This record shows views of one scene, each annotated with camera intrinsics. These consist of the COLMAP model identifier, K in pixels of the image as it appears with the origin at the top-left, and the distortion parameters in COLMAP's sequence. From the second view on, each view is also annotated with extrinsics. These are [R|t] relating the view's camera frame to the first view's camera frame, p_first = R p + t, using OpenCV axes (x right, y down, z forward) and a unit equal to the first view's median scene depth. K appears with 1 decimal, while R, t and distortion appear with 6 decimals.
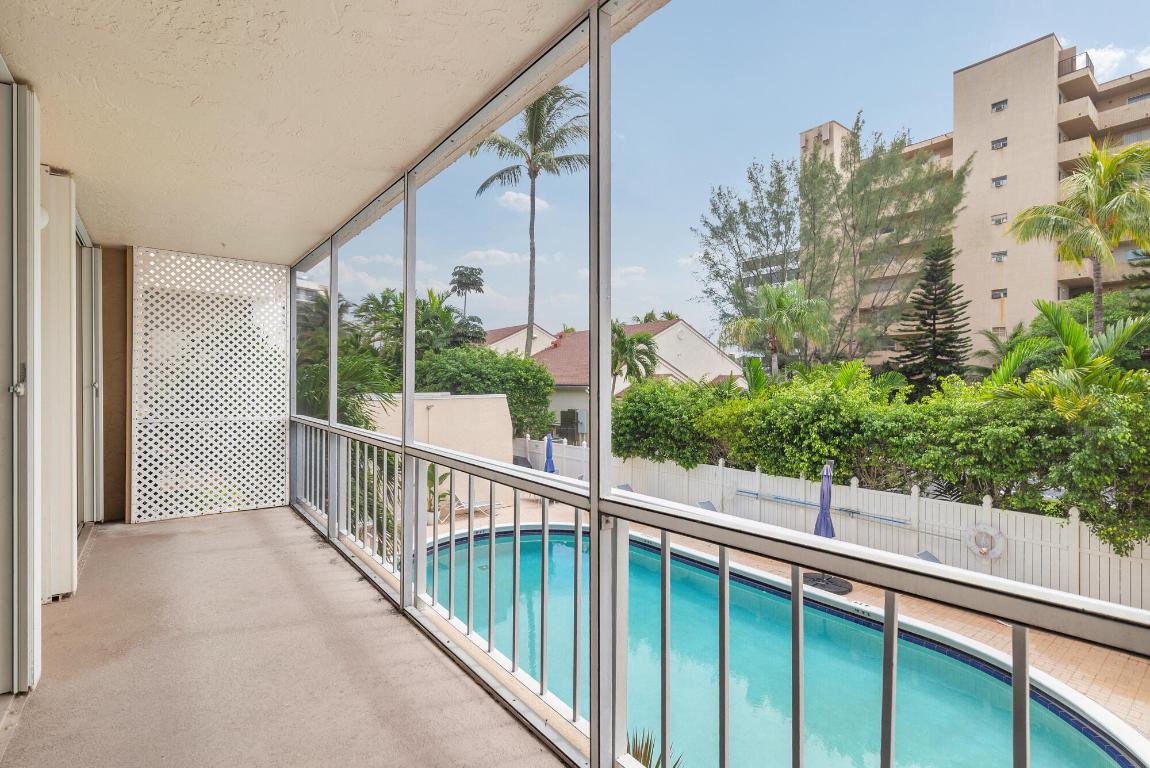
lens RADIAL K [[520.5, 0, 573.7], [0, 520.5, 382.4], [0, 0, 1]] dist [-0.001350, -0.000216]
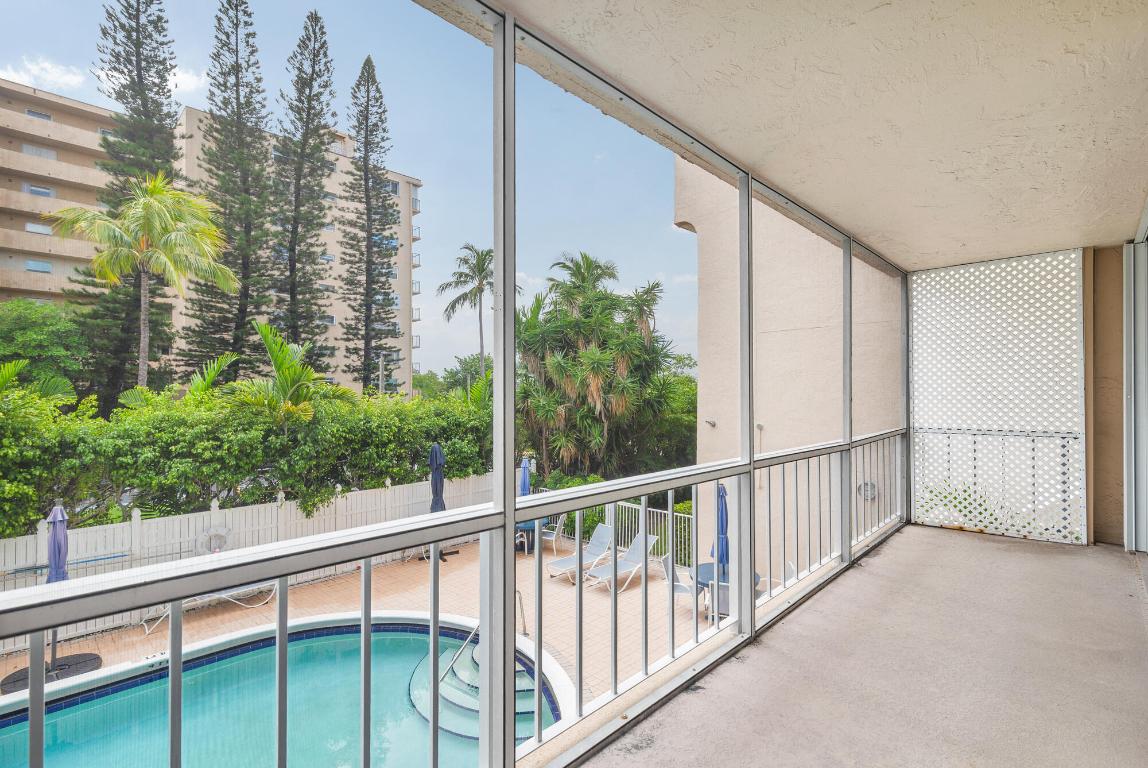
lens RADIAL K [[523.2, 0, 572.7], [0, 523.2, 388.3], [0, 0, 1]] dist [-0.000594, 0.000059]
pose [[-0.118585, 0.007374, 0.992916, -0.369623], [-0.001796, 0.999969, -0.007641, -0.000924], [-0.992942, -0.002689, -0.118568, 0.431064]]
